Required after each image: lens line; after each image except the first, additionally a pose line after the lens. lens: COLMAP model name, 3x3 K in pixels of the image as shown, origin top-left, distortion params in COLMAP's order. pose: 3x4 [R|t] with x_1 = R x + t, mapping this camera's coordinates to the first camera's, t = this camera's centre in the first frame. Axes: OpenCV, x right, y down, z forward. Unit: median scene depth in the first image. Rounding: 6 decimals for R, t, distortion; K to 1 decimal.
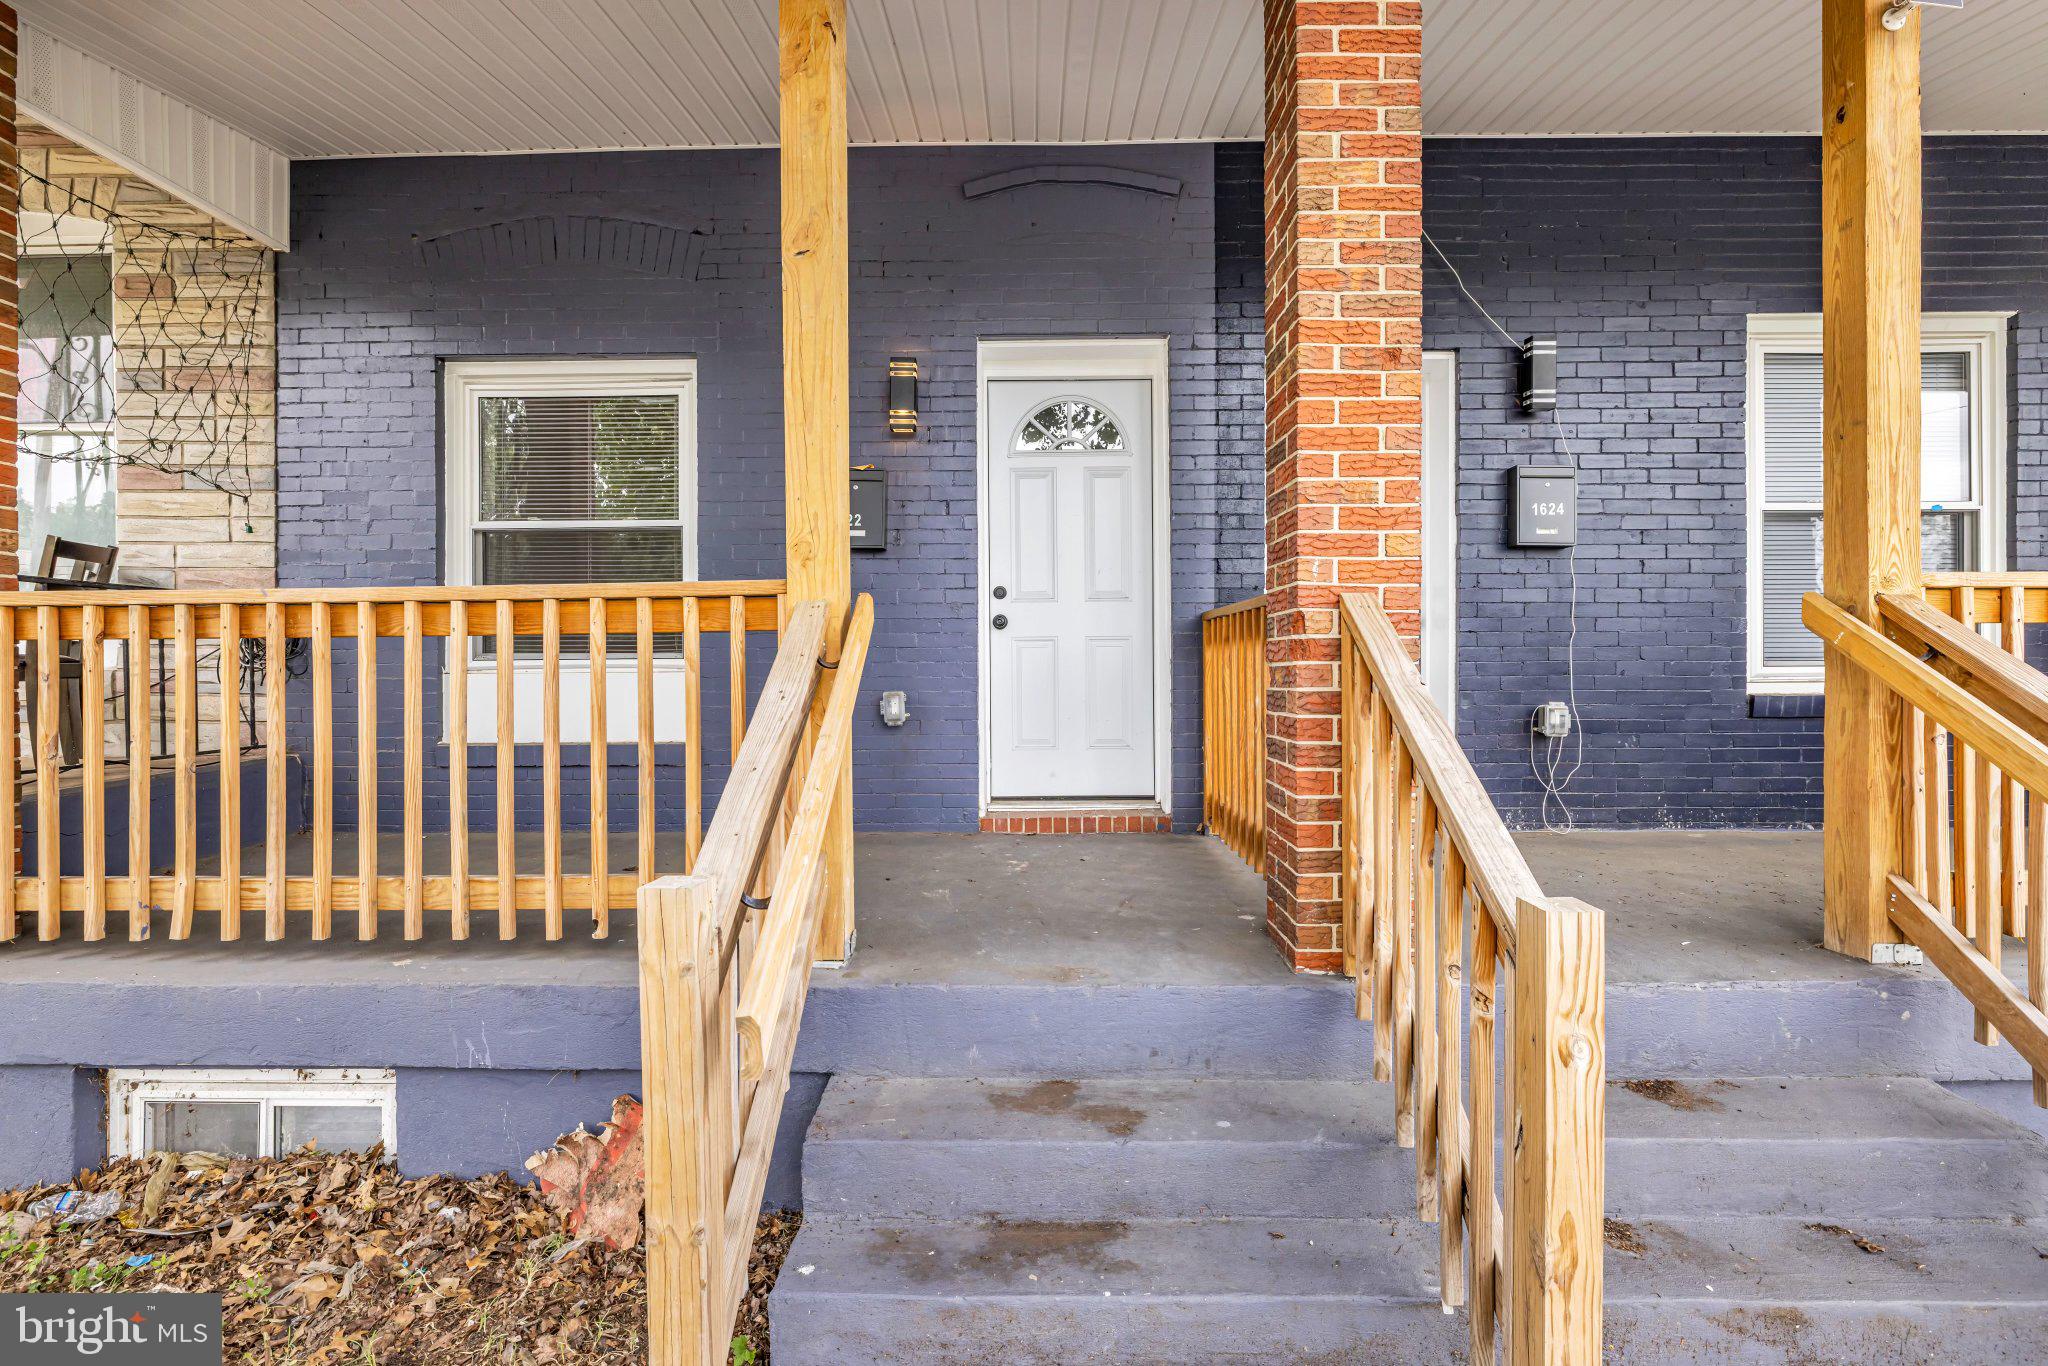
lens RADIAL K [[919.0, 0, 1052.3], [0, 919.0, 653.2], [0, 0, 1]] dist [-0.002202, -0.000343]
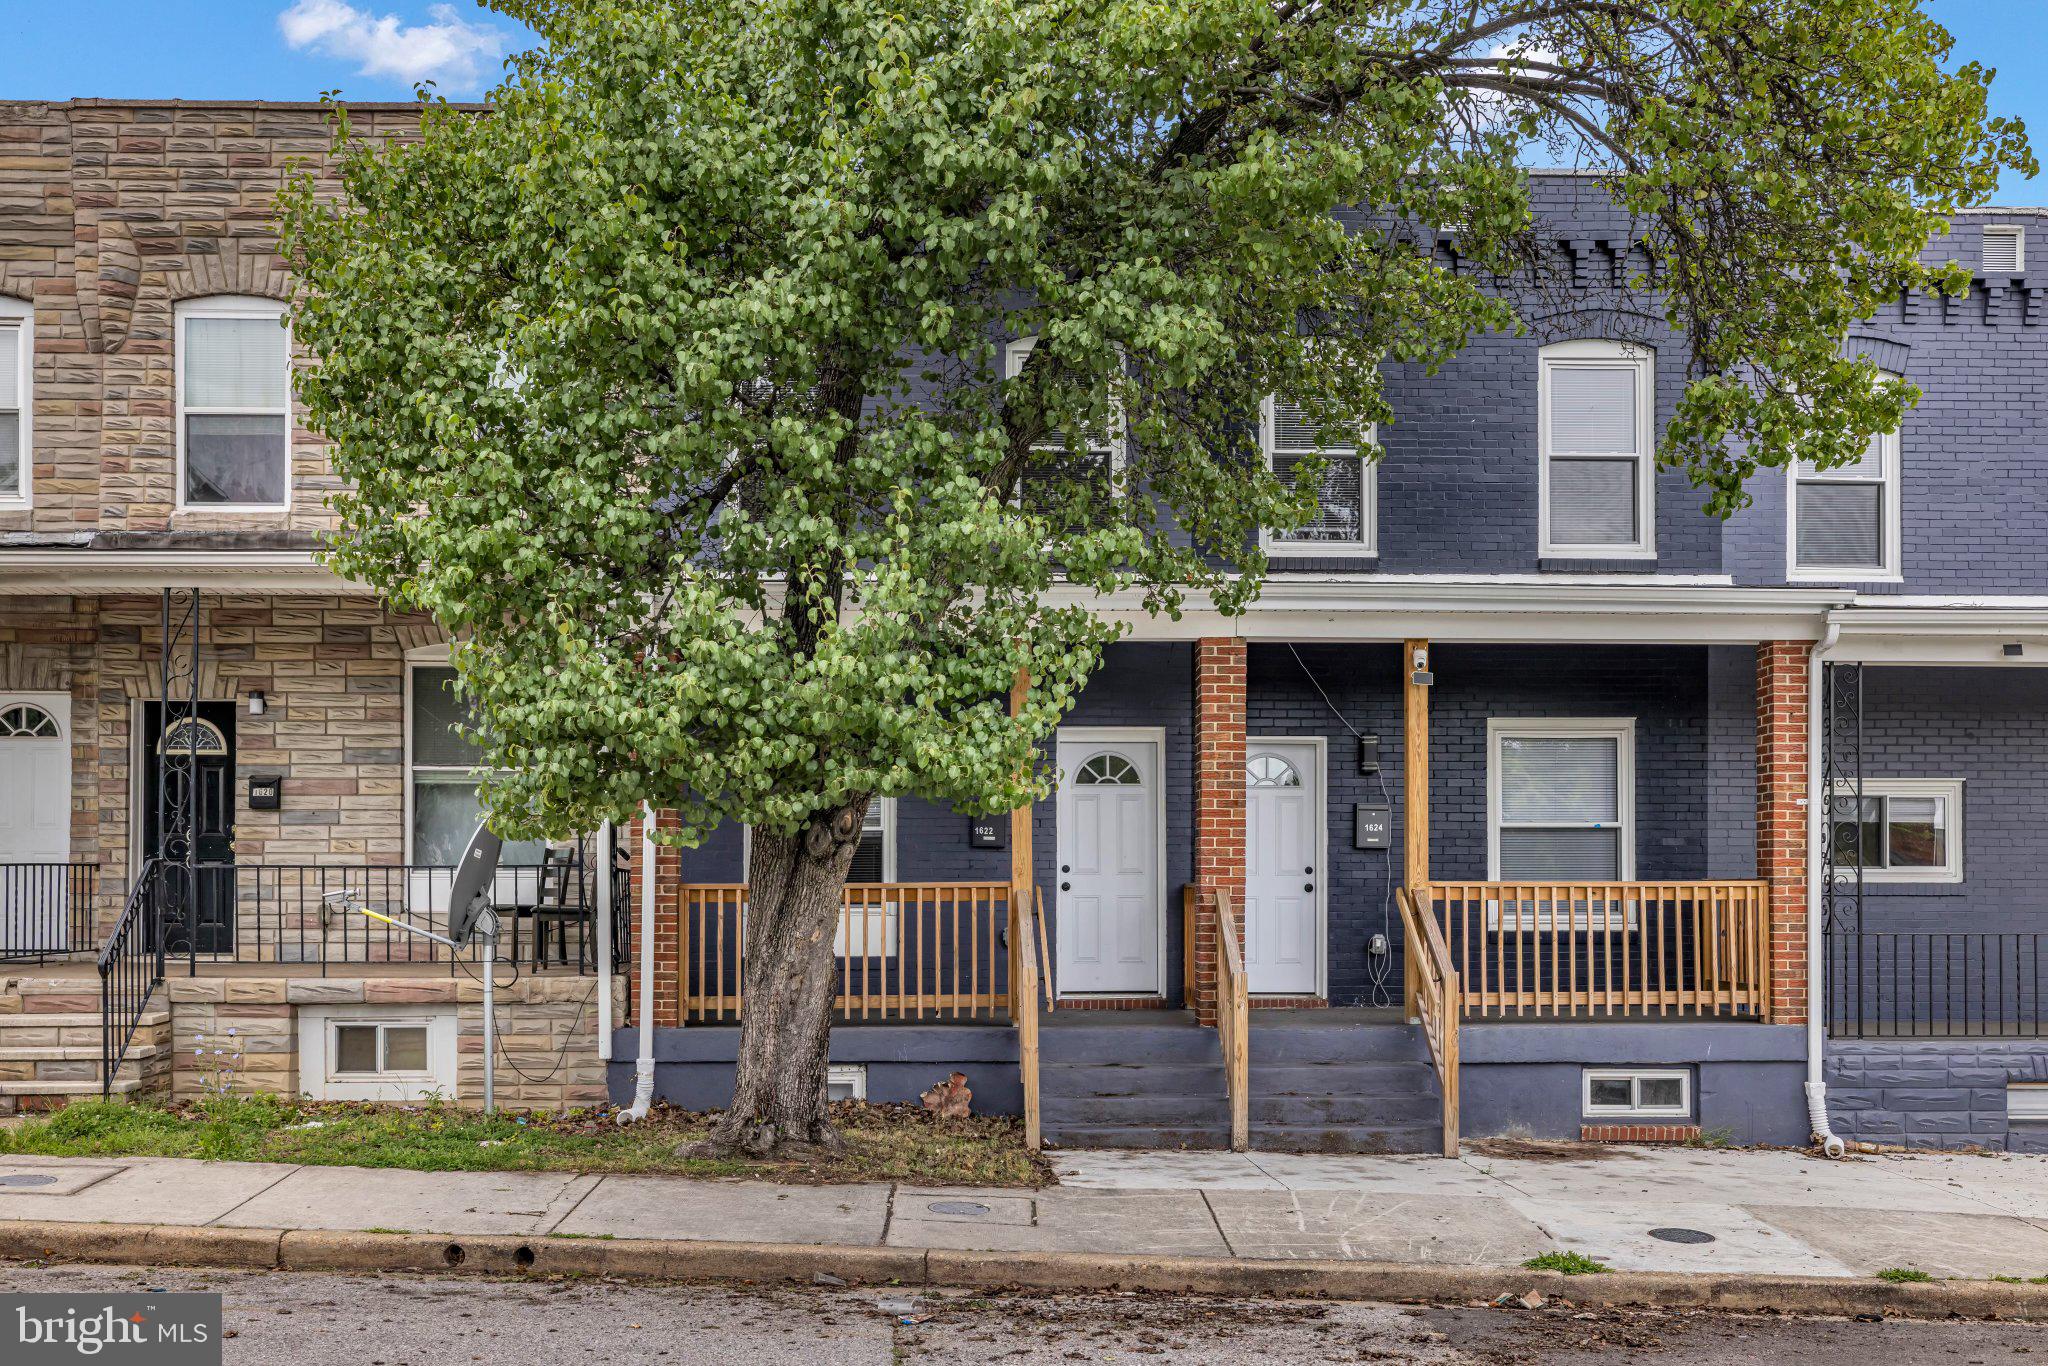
lens RADIAL K [[2142.8, 0, 1024.0], [0, 2142.8, 683.0], [0, 0, 1]] dist [0.002605, 0.012299]
pose [[0.999736, 0.006491, 0.022022, -0.379626], [-0.004514, 0.996053, -0.088649, -0.097281], [-0.022510, 0.088526, 0.995819, -4.990368]]
